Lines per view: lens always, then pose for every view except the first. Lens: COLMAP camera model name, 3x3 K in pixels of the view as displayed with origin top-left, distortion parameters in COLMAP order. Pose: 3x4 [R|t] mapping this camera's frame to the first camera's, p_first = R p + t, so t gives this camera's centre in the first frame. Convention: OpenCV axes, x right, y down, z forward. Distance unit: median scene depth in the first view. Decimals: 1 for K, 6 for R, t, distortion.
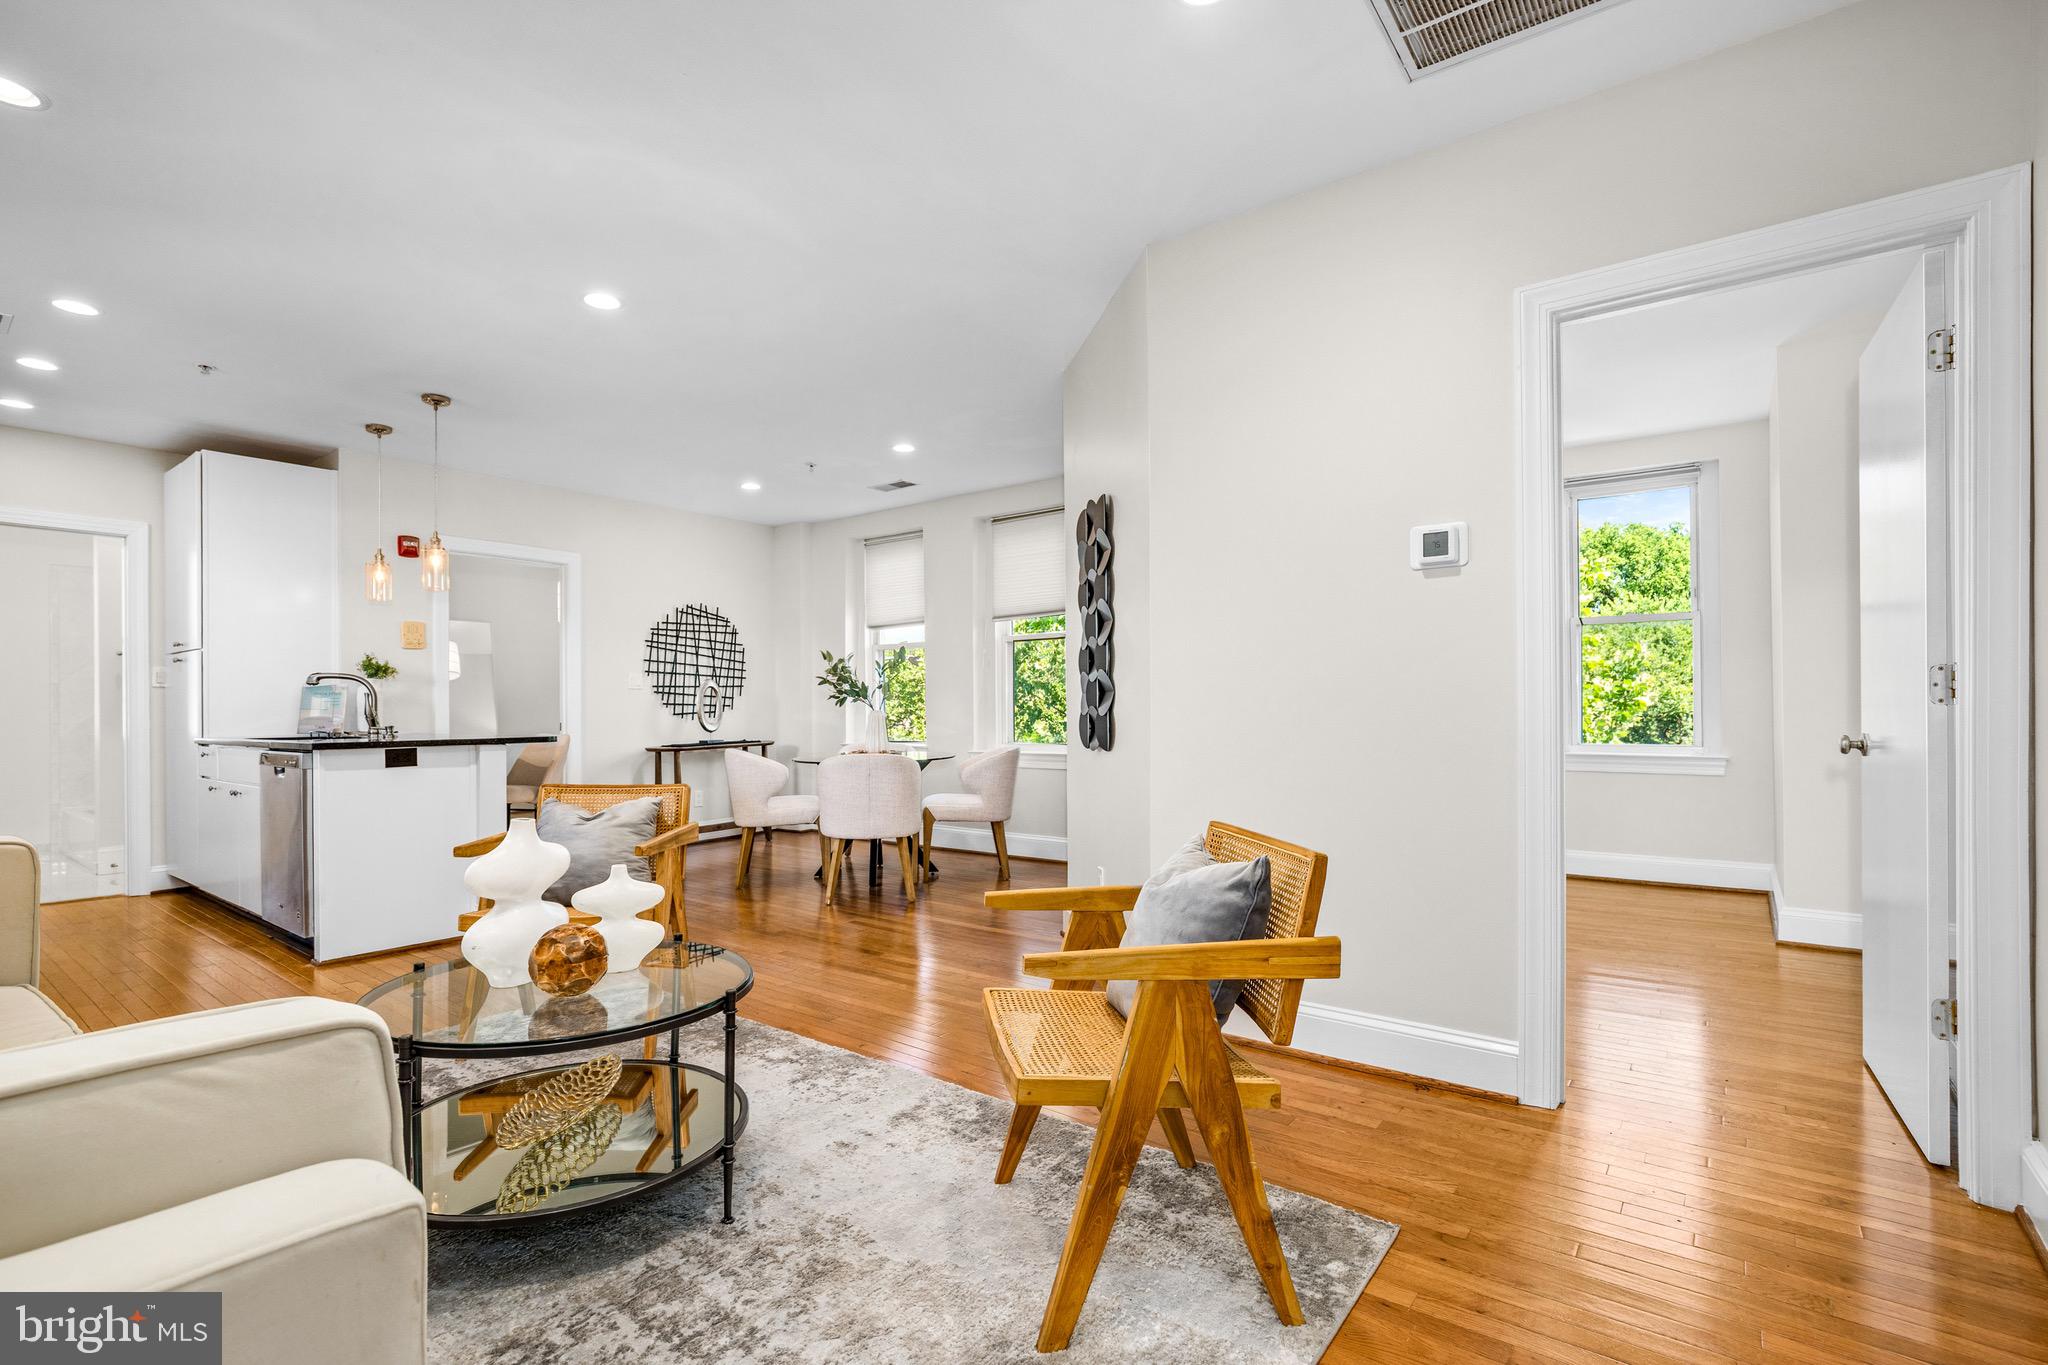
lens RADIAL K [[963.3, 0, 1038.2], [0, 963.3, 703.3], [0, 0, 1]] dist [-0.024174, 0.006021]
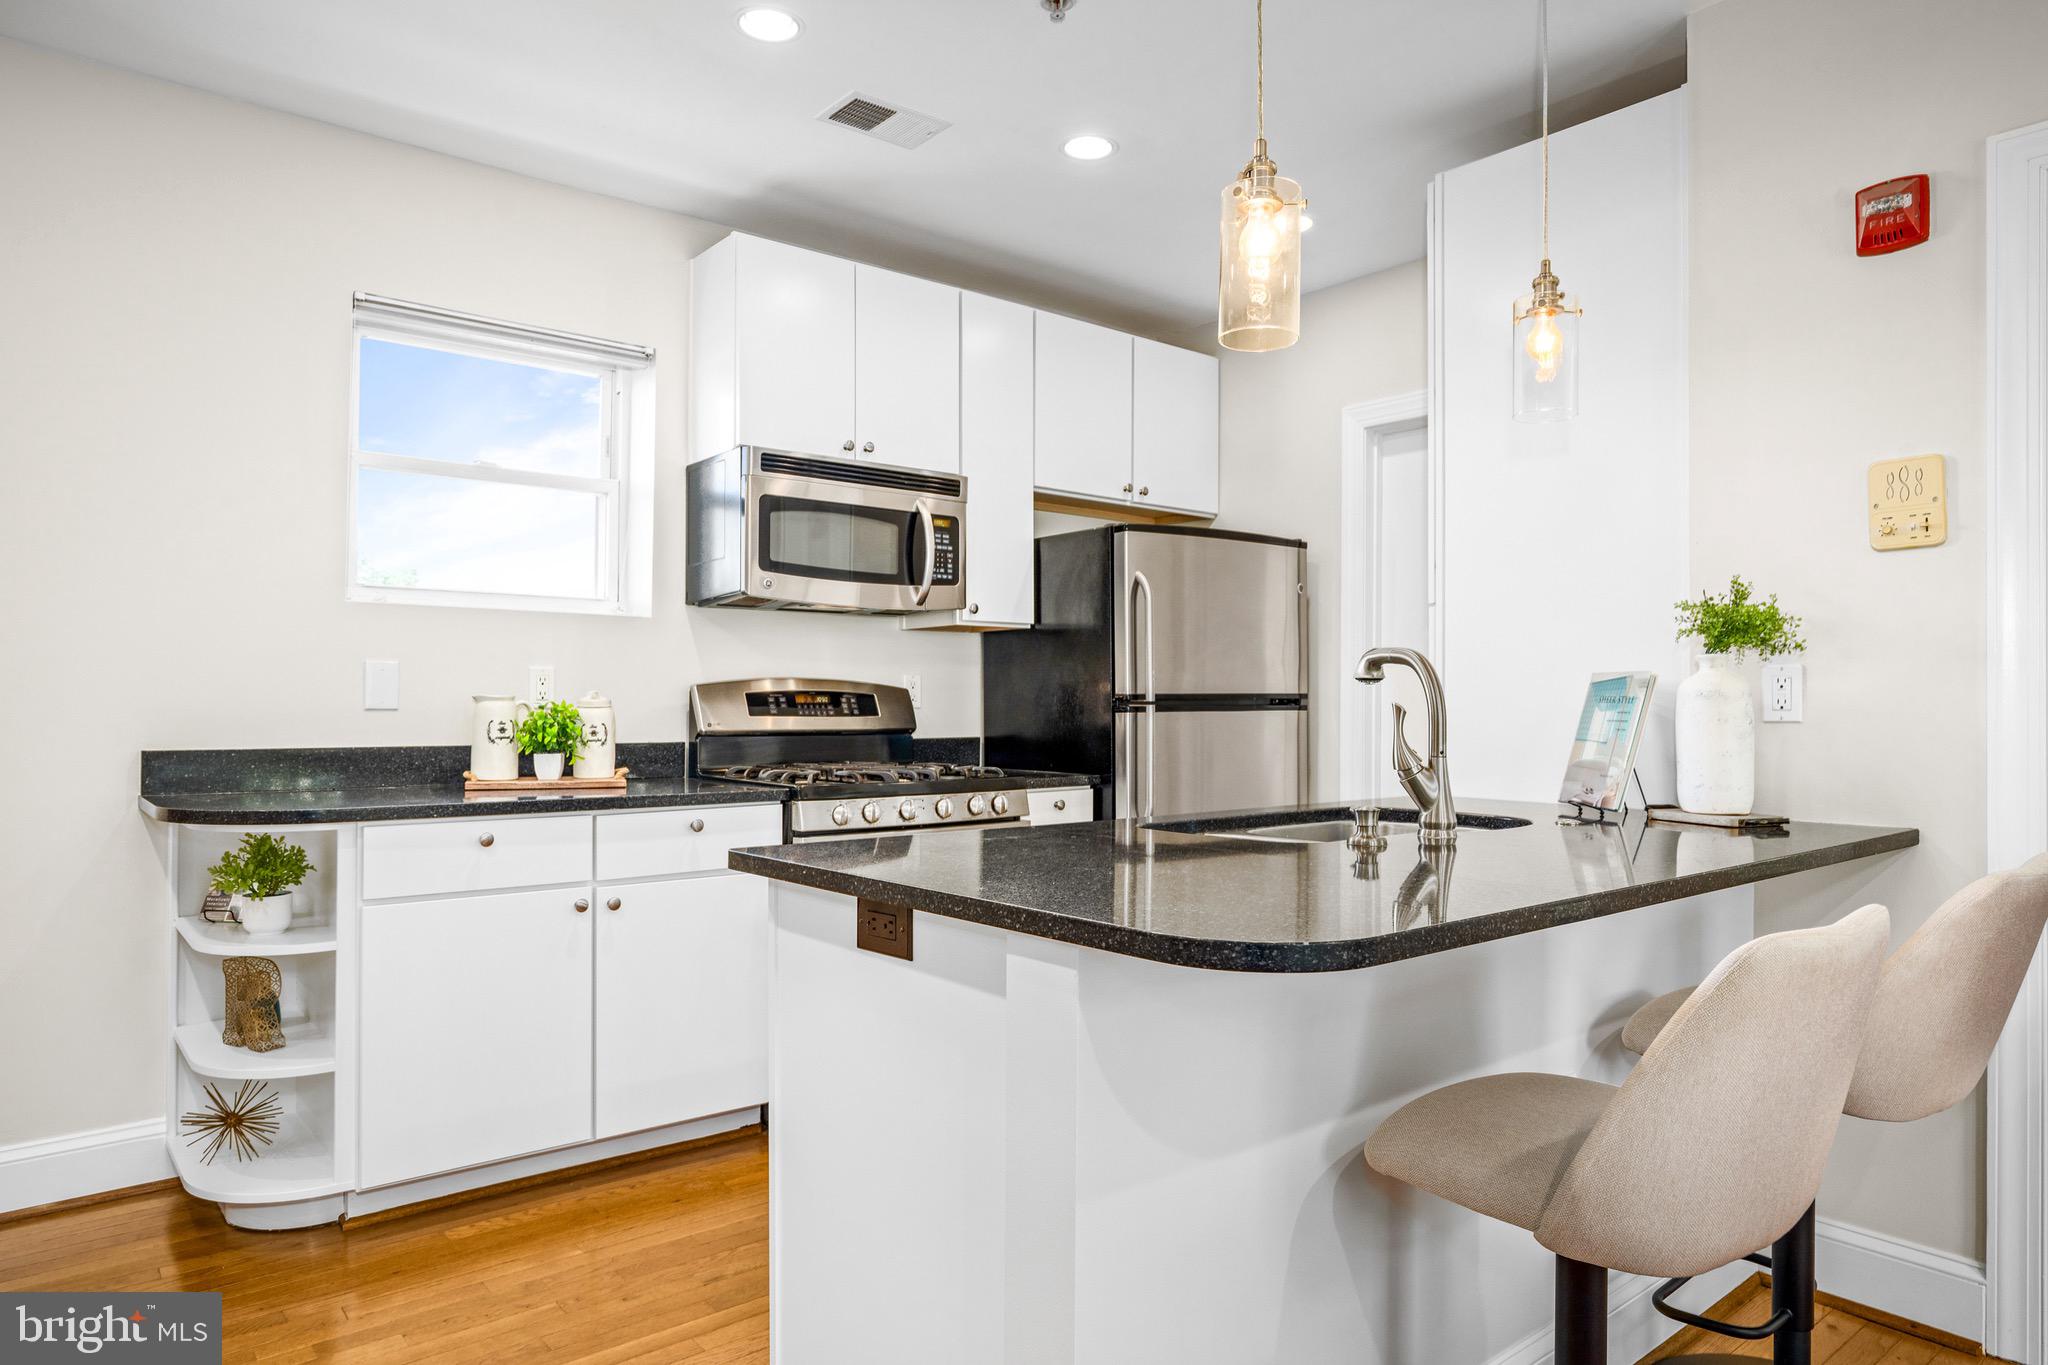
lens RADIAL K [[1271.0, 0, 1026.4], [0, 1271.0, 679.9], [0, 0, 1]] dist [-0.006782, -0.002430]
pose [[-0.230231, -0.007880, -0.973104, -0.217543], [0.007701, 0.999921, -0.009920, -0.014668], [0.973105, -0.009778, -0.230152, 0.895182]]
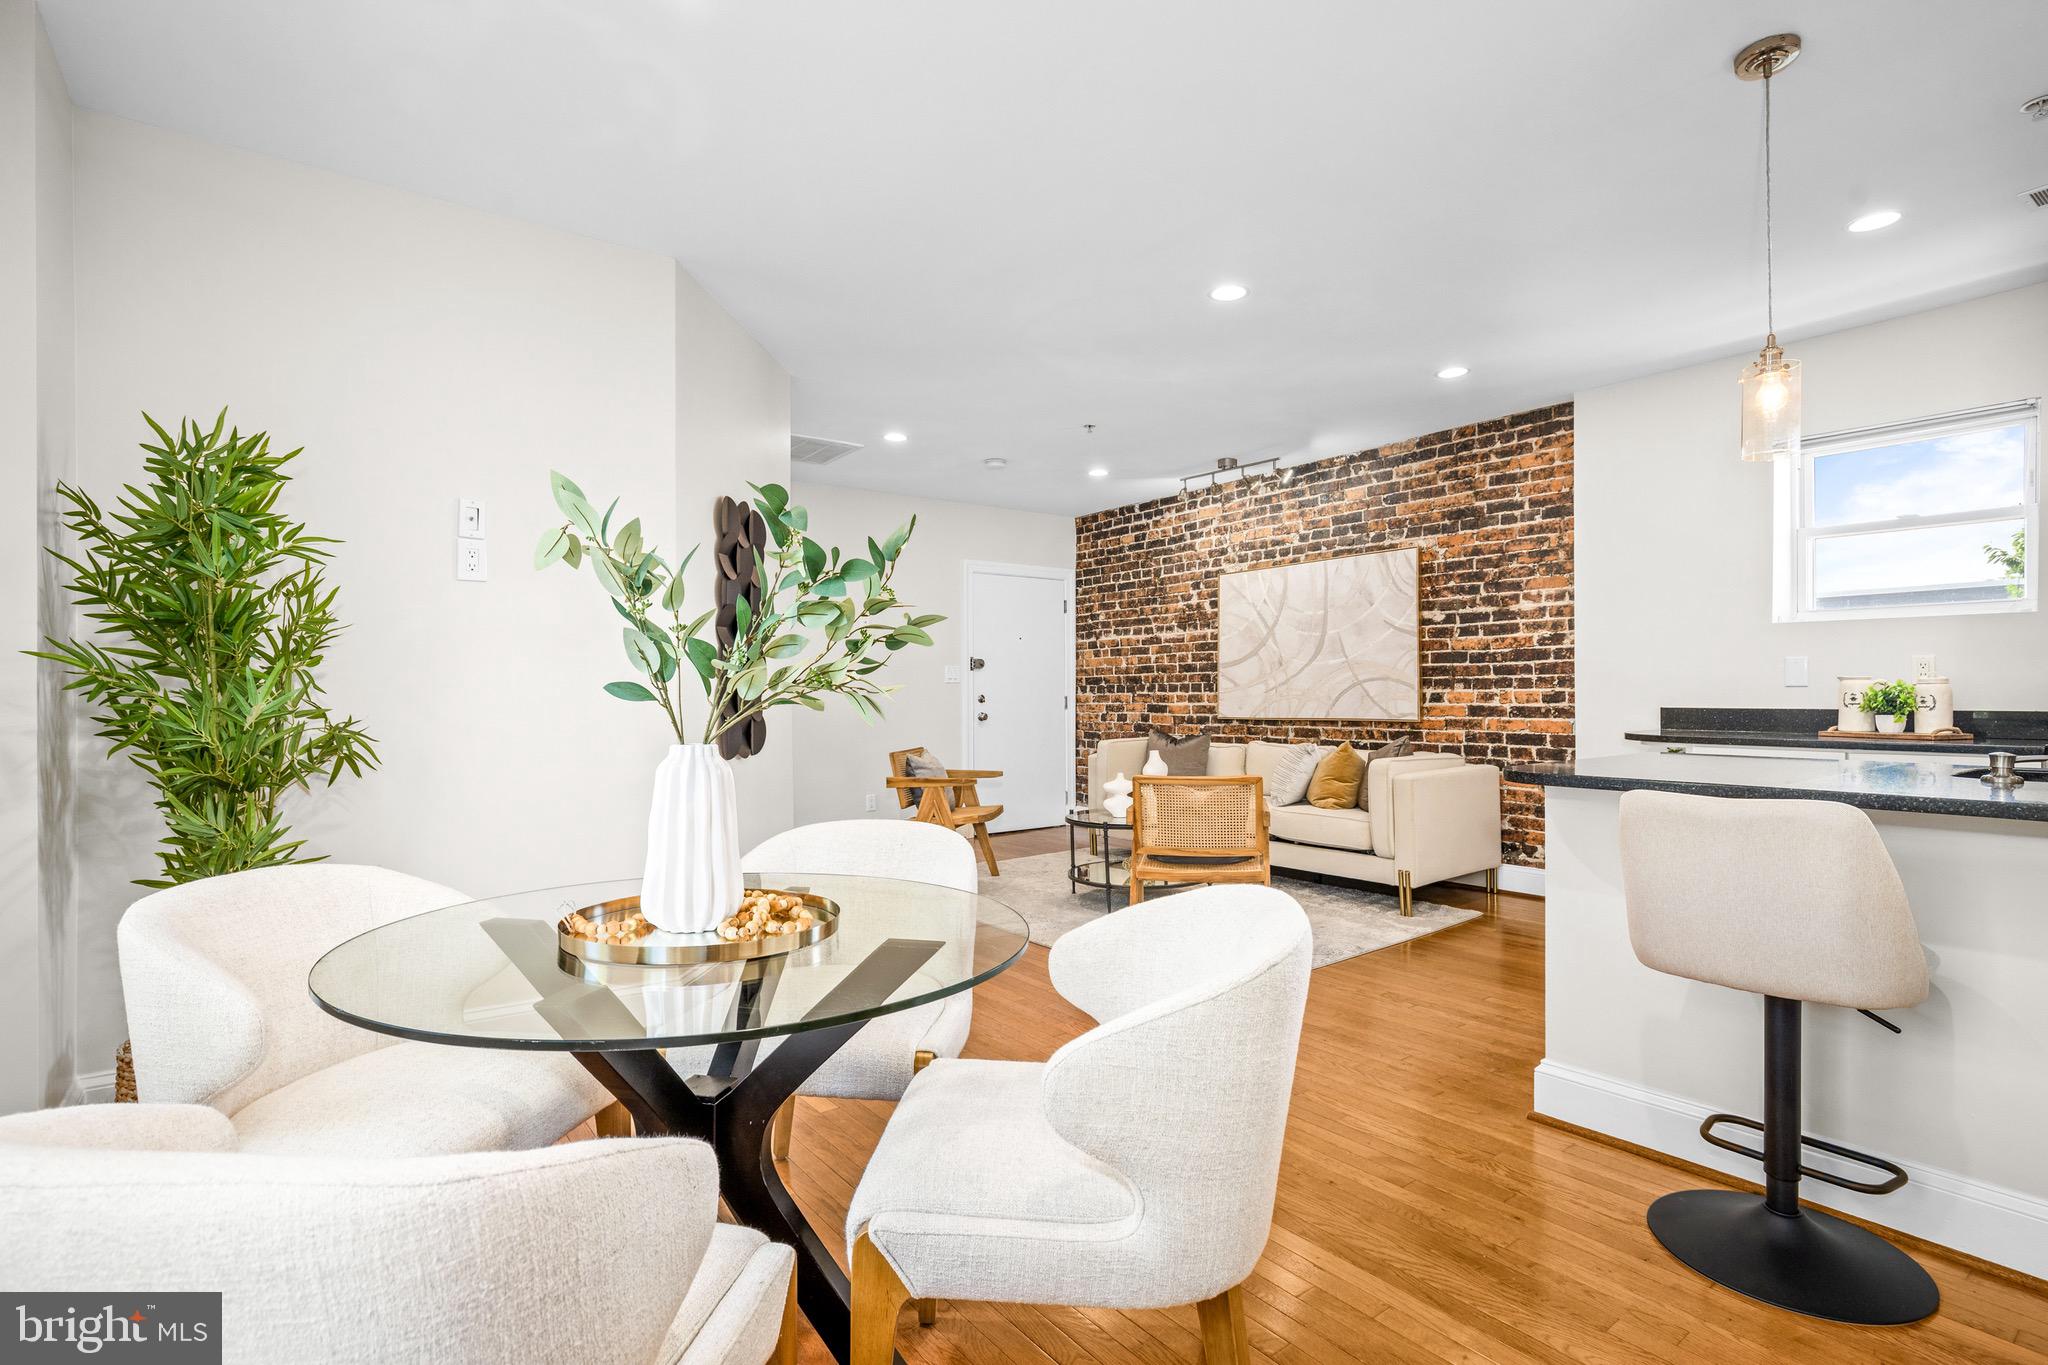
lens RADIAL K [[990.1, 0, 1037.2], [0, 990.1, 688.4], [0, 0, 1]] dist [0.053988, -0.000070]
pose [[-0.966293, 0.020129, 0.256656, -0.365084], [0.017821, 0.999777, -0.011317, -0.009414], [-0.256827, -0.006361, -0.966436, 1.404117]]
